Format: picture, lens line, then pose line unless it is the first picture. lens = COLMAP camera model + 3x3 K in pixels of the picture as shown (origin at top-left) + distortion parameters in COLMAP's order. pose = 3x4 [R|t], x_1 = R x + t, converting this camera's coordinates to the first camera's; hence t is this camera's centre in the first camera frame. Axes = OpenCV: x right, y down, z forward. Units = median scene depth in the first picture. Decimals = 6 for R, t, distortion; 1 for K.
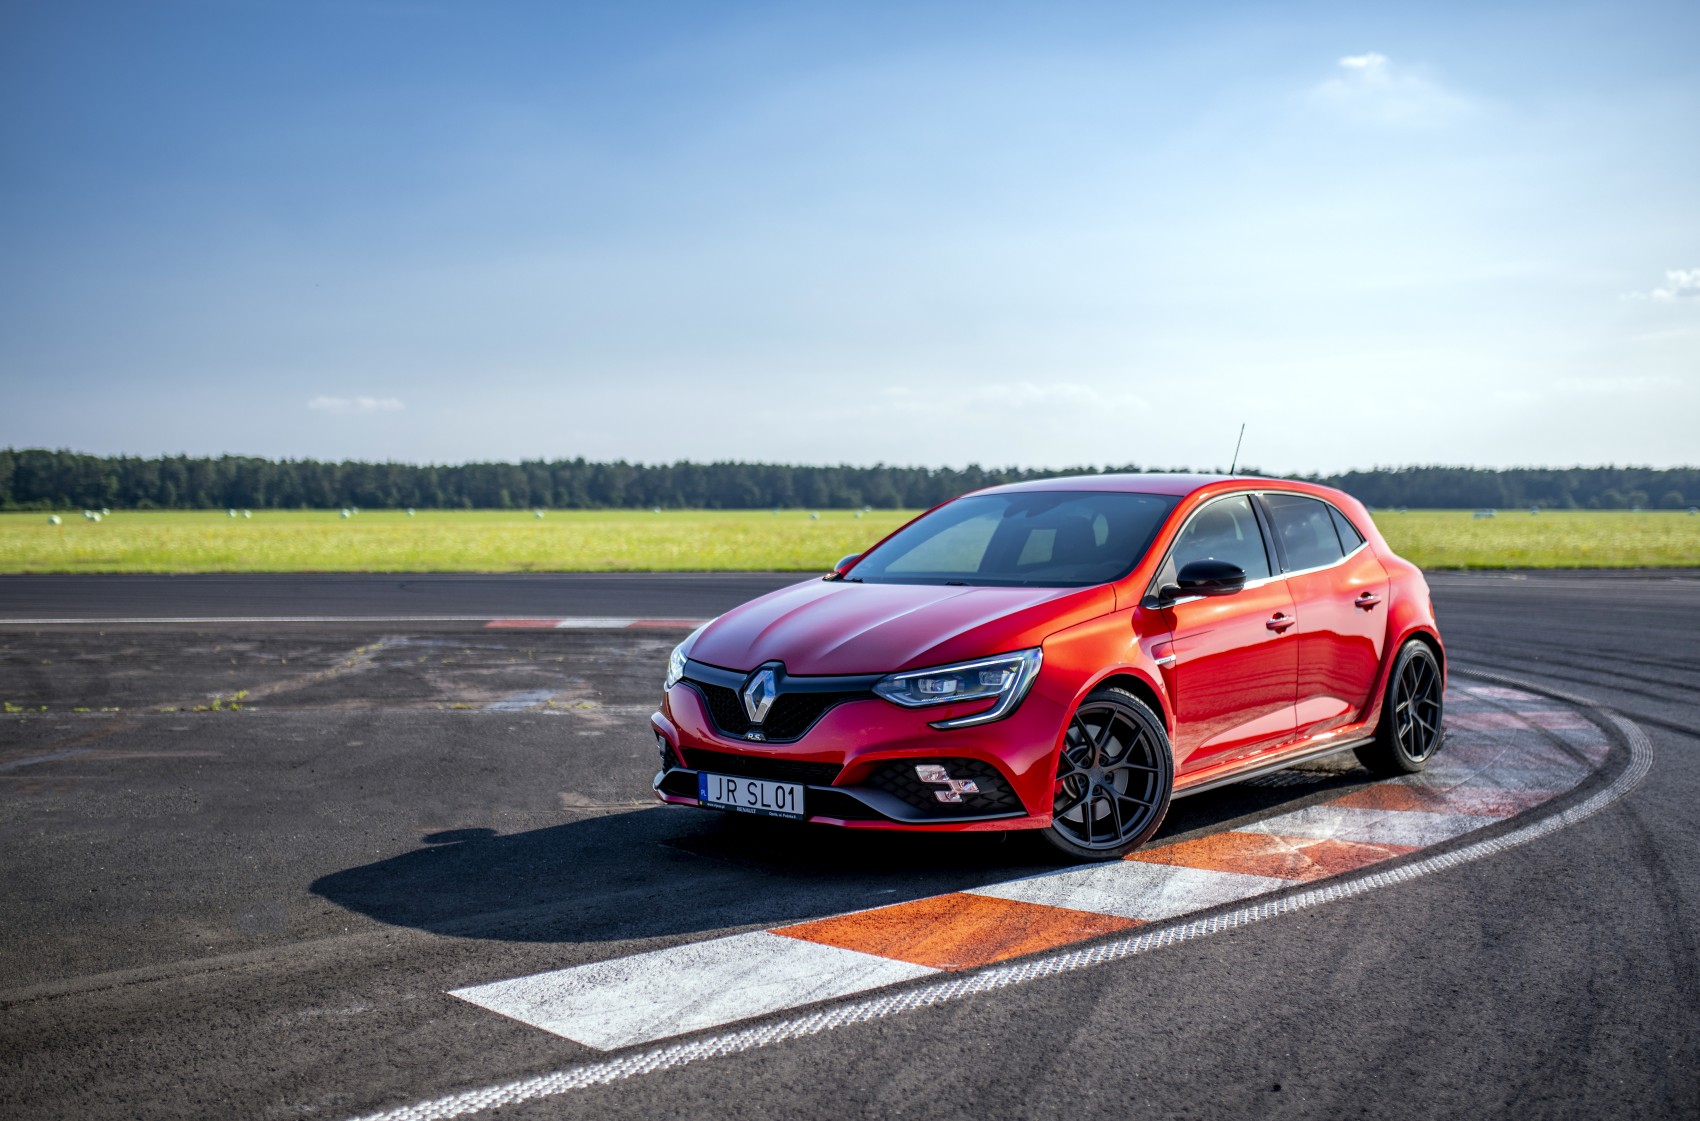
lens RADIAL K [[1841.6, 0, 845.7], [0, 1841.6, 567.3], [0, 0, 1]] dist [-0.011819, 0.000000]
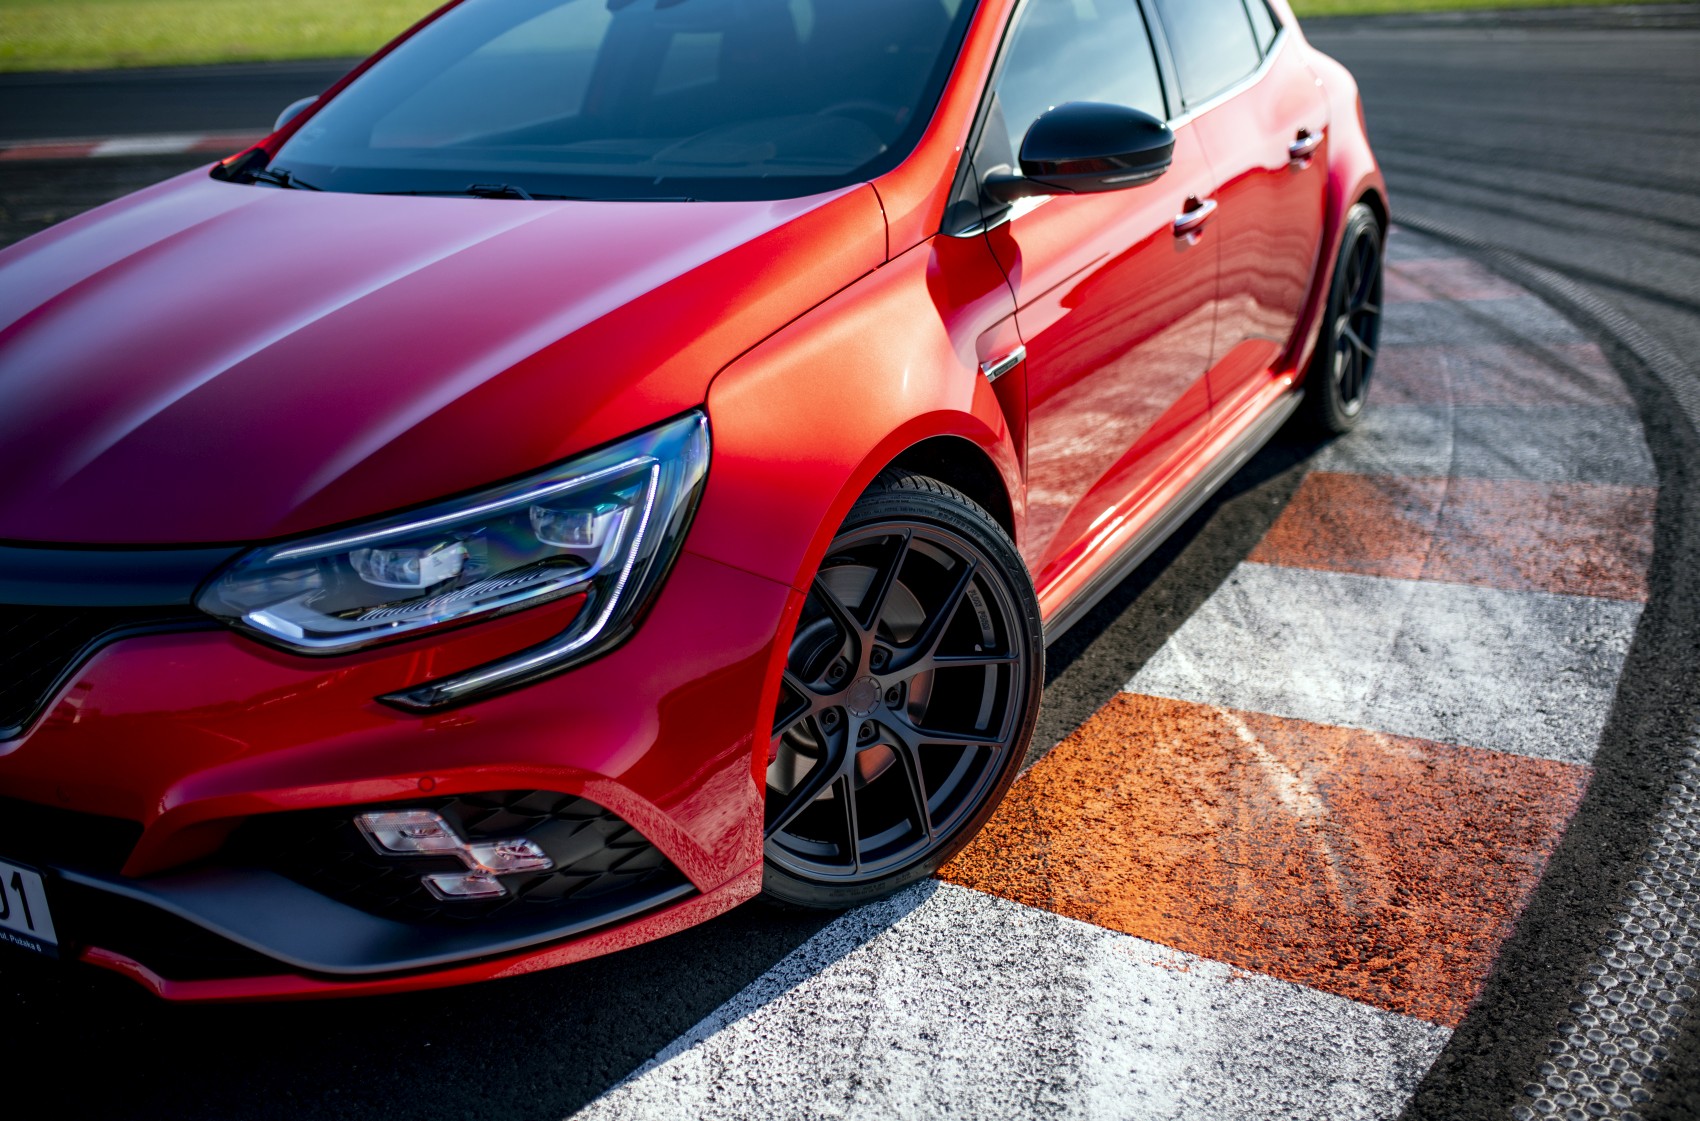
lens RADIAL K [[1677.8, 0, 832.7], [0, 1677.8, 475.6], [0, 0, 1]] dist [-0.022622, 0.000000]
pose [[0.983492, -0.078906, 0.162840, 0.074794], [0.034280, 0.964865, 0.260500, -0.027749], [-0.177674, -0.250618, 0.951642, 0.675237]]
